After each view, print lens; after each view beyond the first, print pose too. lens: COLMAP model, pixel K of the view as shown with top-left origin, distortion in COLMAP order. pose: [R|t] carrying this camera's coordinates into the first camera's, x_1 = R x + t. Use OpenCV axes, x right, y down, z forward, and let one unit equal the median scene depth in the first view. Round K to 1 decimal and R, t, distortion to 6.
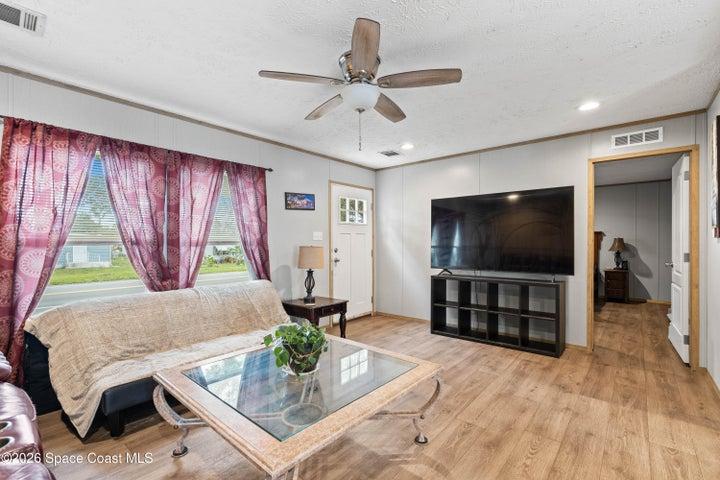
lens RADIAL K [[325.6, 0, 360.0], [0, 325.6, 240.0], [0, 0, 1]] dist [-0.002840, -0.000097]
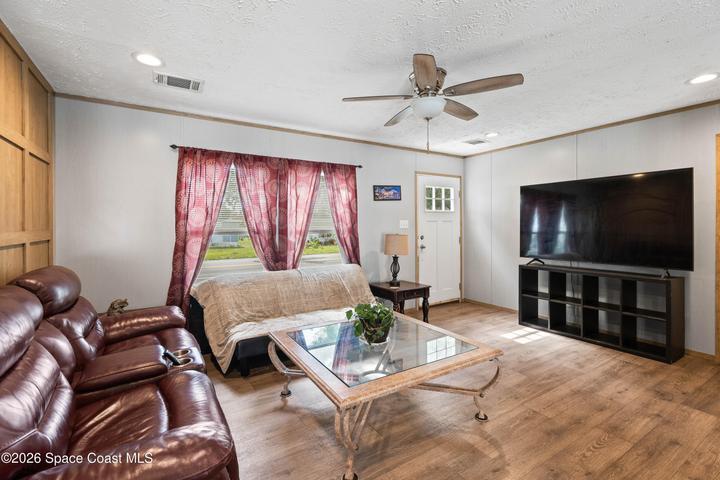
lens RADIAL K [[334.4, 0, 362.0], [0, 334.4, 218.7], [0, 0, 1]] dist [-0.003875, -0.000002]
pose [[0.955438, -0.004820, -0.295154, 0.098832], [0.002301, 0.999958, -0.008879, -0.032529], [0.295184, 0.007804, 0.955408, -0.143983]]
